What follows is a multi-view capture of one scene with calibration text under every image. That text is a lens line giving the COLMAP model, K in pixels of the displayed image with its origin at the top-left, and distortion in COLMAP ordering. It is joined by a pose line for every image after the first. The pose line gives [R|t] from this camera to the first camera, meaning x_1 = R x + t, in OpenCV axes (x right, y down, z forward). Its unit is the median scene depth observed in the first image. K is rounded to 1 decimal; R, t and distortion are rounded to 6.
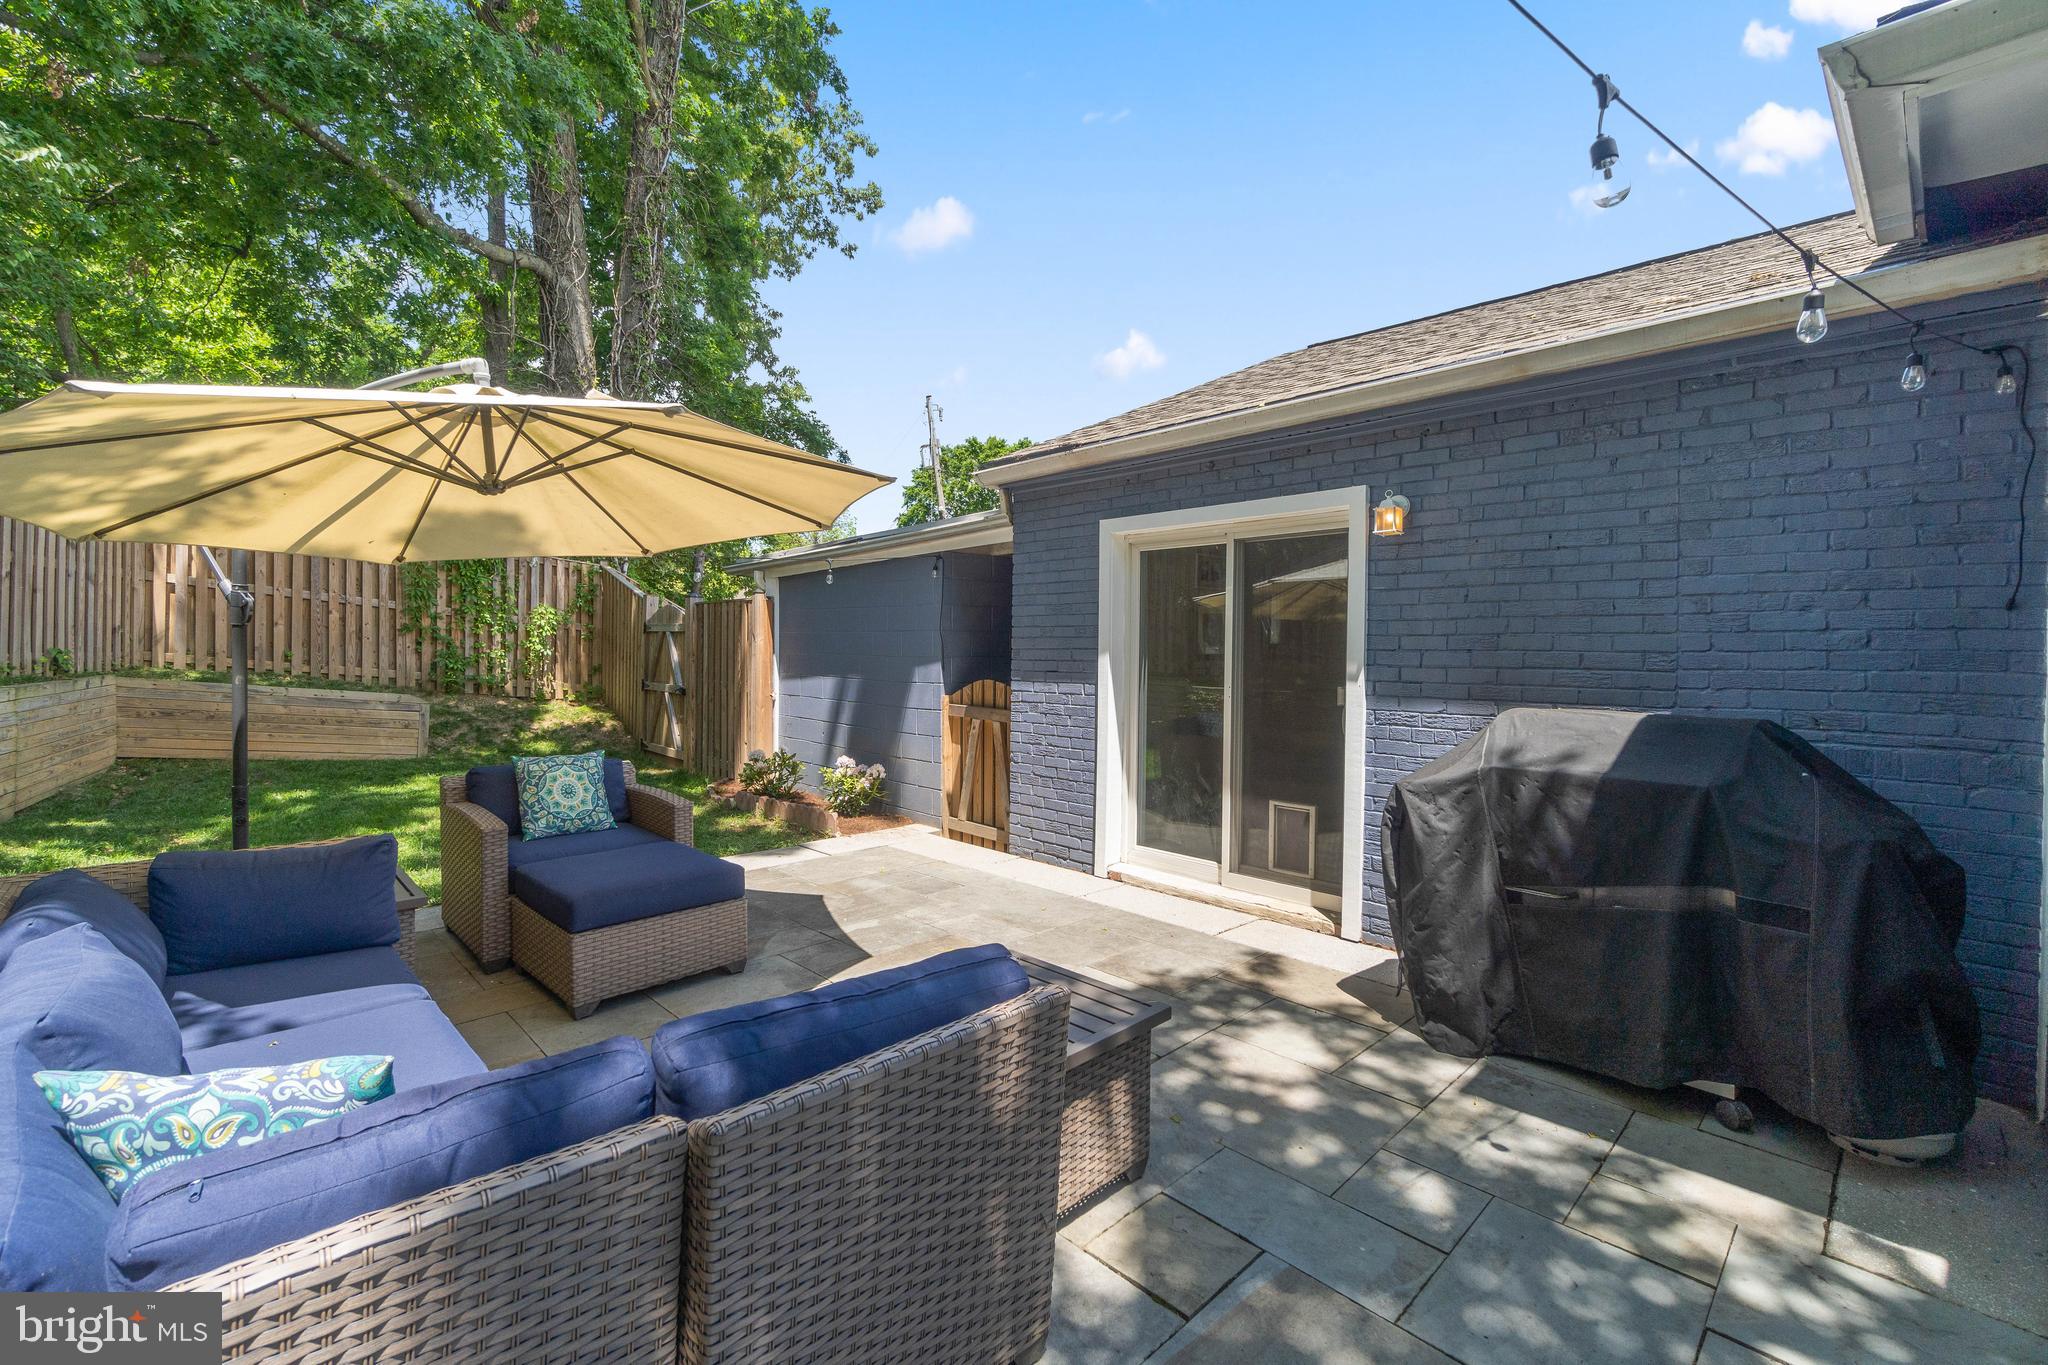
lens RADIAL K [[864.0, 0, 1031.2], [0, 864.0, 644.8], [0, 0, 1]] dist [0.001886, -0.000010]
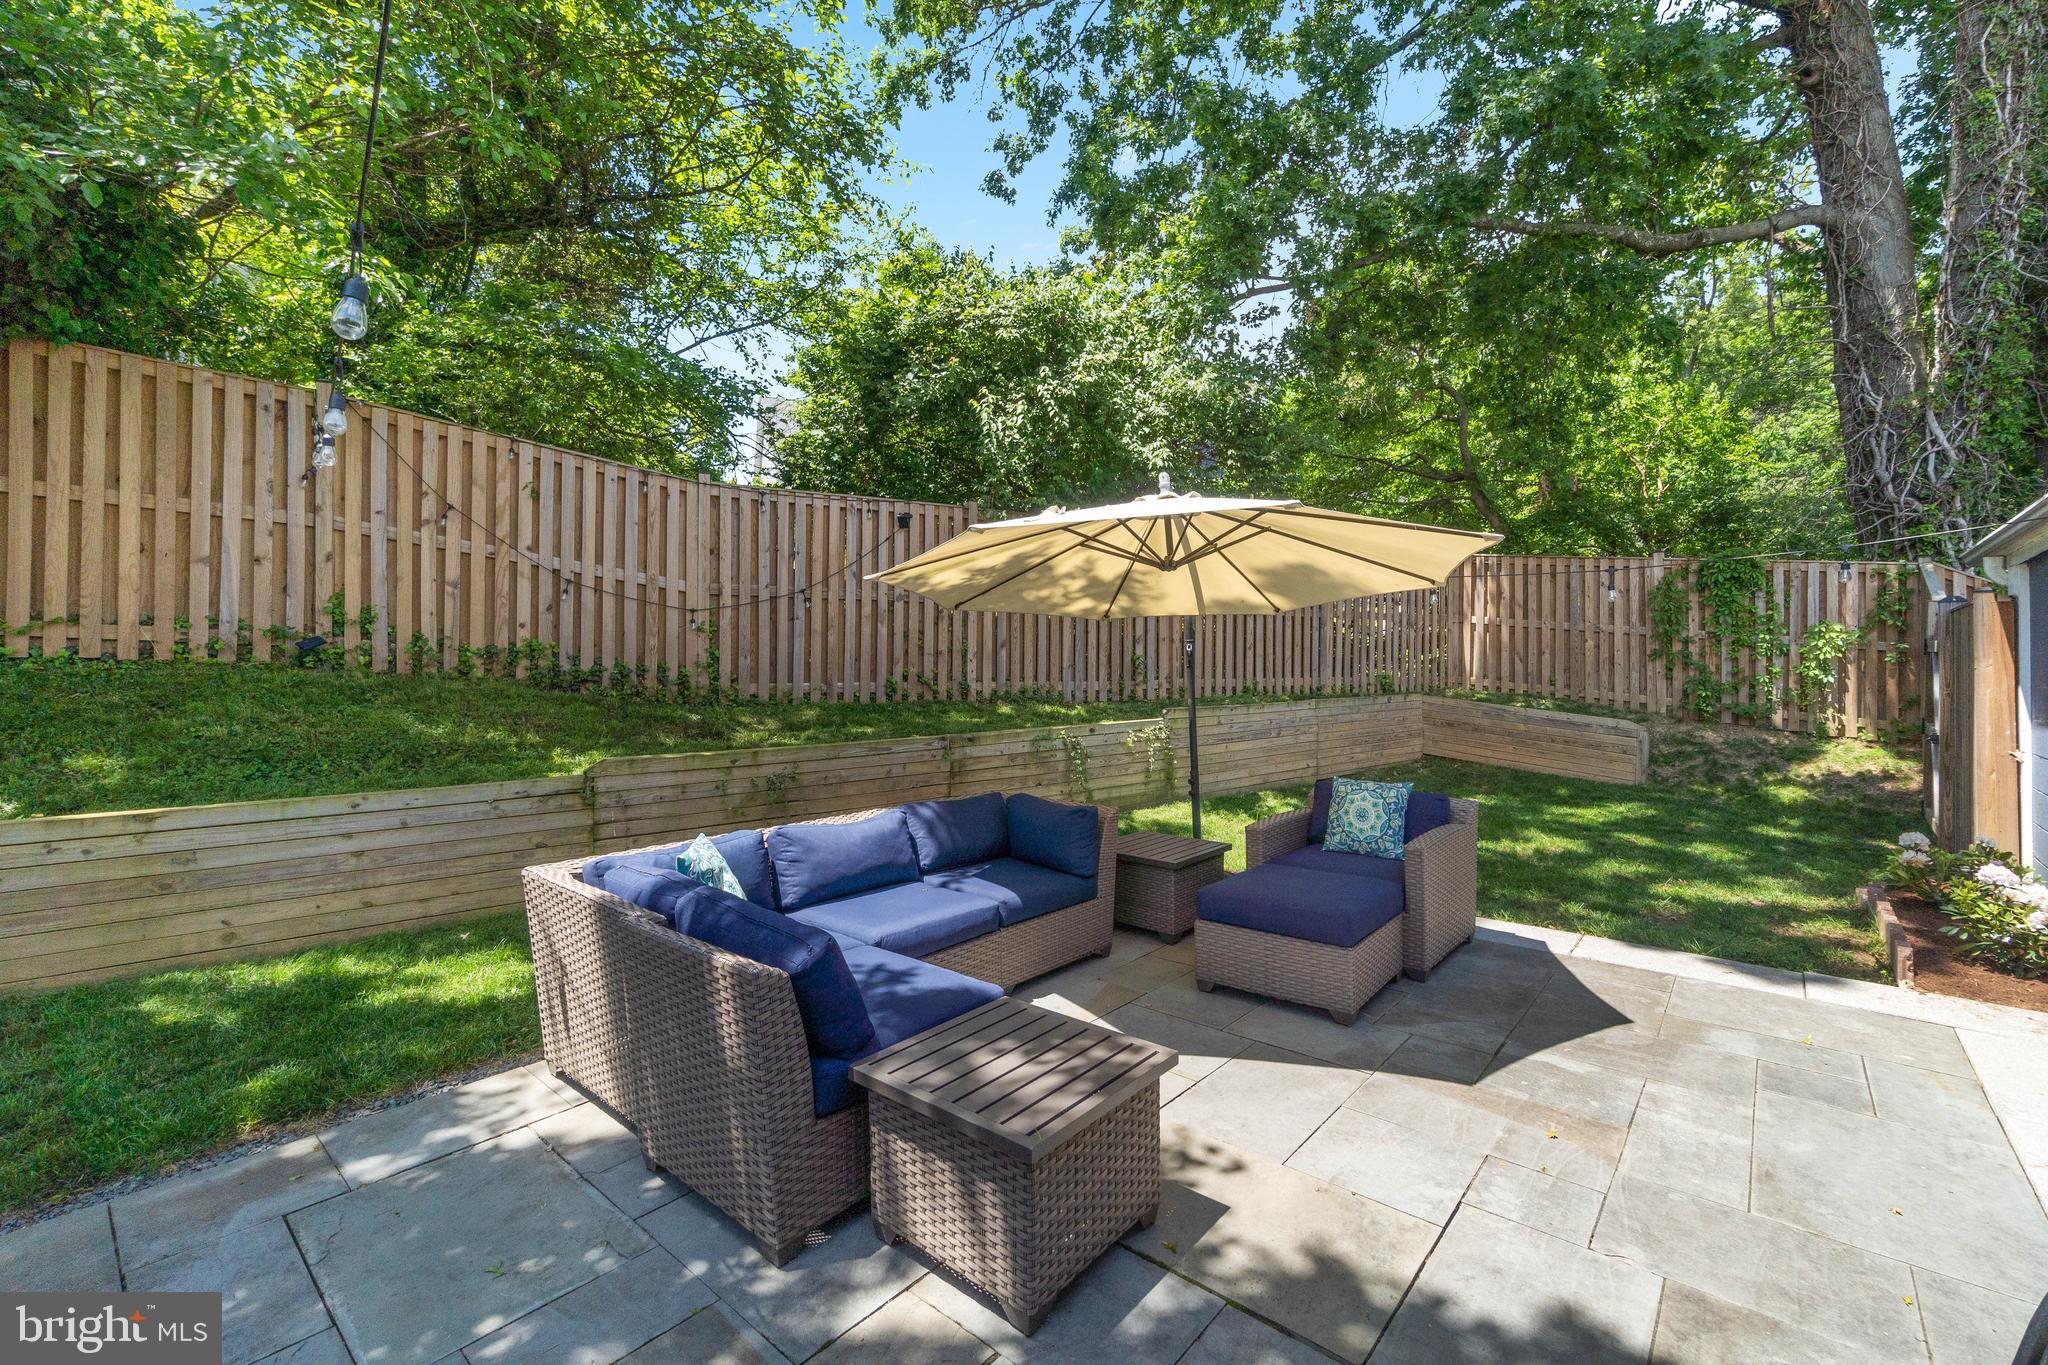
lens RADIAL K [[864.0, 0, 1031.2], [0, 864.0, 644.8], [0, 0, 1]] dist [0.001886, -0.000010]
pose [[0.103608, -0.029126, -0.994192, 0.221080], [0.007553, 0.999565, -0.028496, -0.007436], [0.994590, -0.004557, 0.103783, 0.204496]]
